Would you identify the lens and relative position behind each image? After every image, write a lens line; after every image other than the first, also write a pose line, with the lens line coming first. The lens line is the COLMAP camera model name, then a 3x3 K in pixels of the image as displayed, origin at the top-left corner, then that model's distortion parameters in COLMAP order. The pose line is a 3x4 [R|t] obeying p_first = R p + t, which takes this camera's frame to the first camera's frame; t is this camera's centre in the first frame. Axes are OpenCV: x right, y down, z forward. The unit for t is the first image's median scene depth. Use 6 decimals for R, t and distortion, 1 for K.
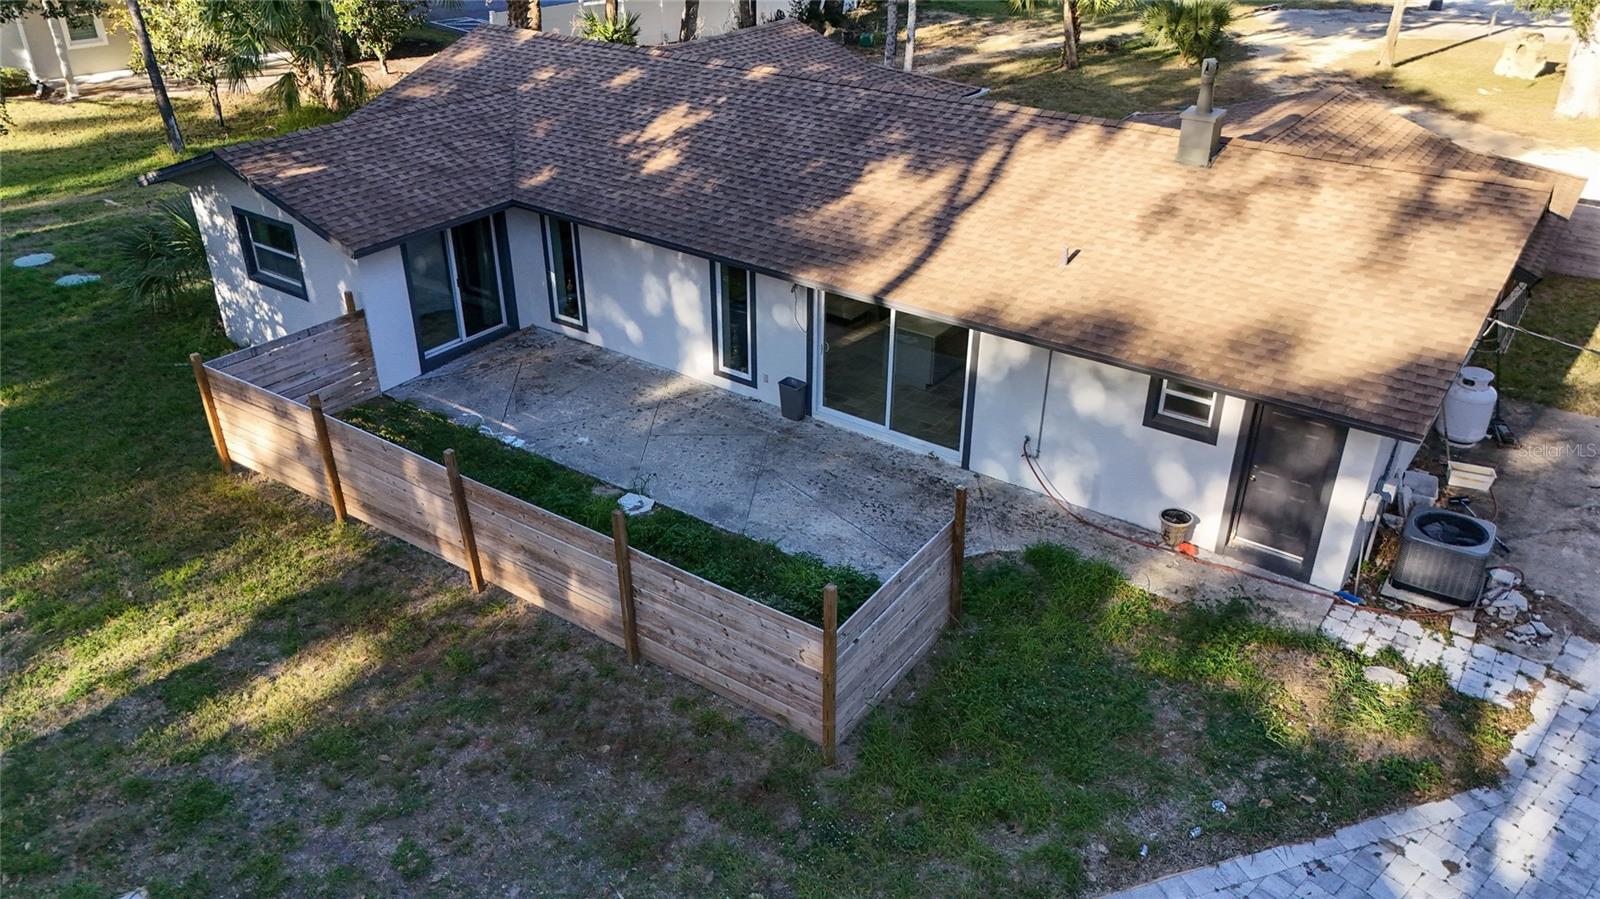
lens RADIAL K [[1156.9, 0, 800.0], [0, 1156.9, 449.5], [0, 0, 1]] dist [0.053293, -0.065551]
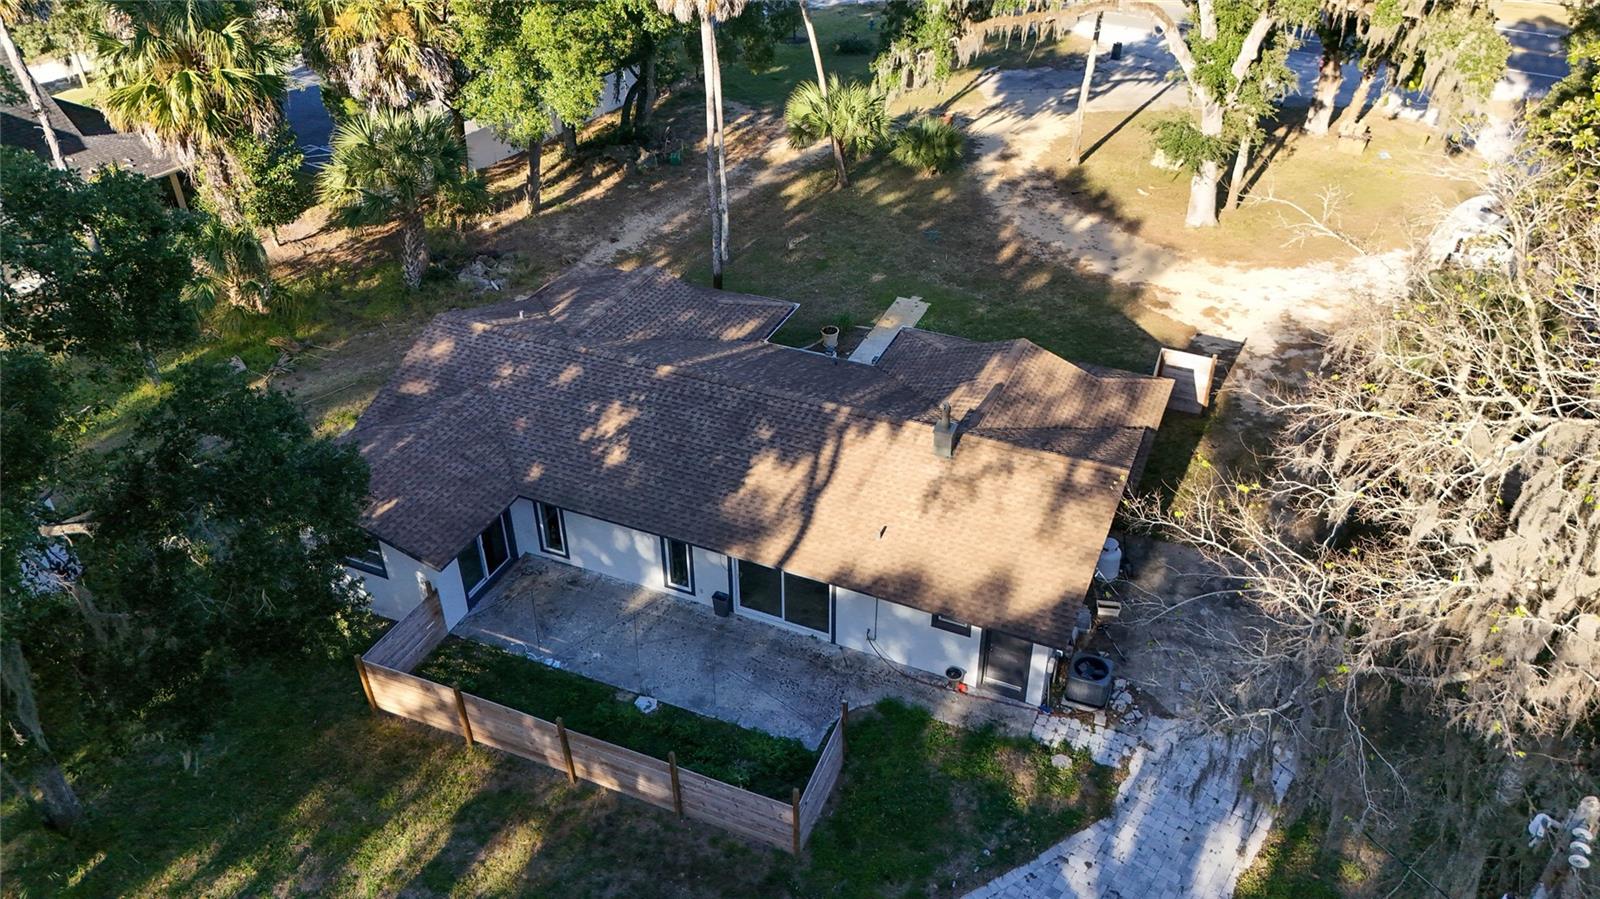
lens RADIAL K [[1162.0, 0, 800.0], [0, 1162.0, 449.5], [0, 0, 1]] dist [0.011081, -0.000727]
pose [[0.977640, -0.126224, 0.168186, -0.171688], [0.106678, 0.986952, 0.120609, -0.526137], [-0.181215, -0.099970, 0.978349, -0.687891]]
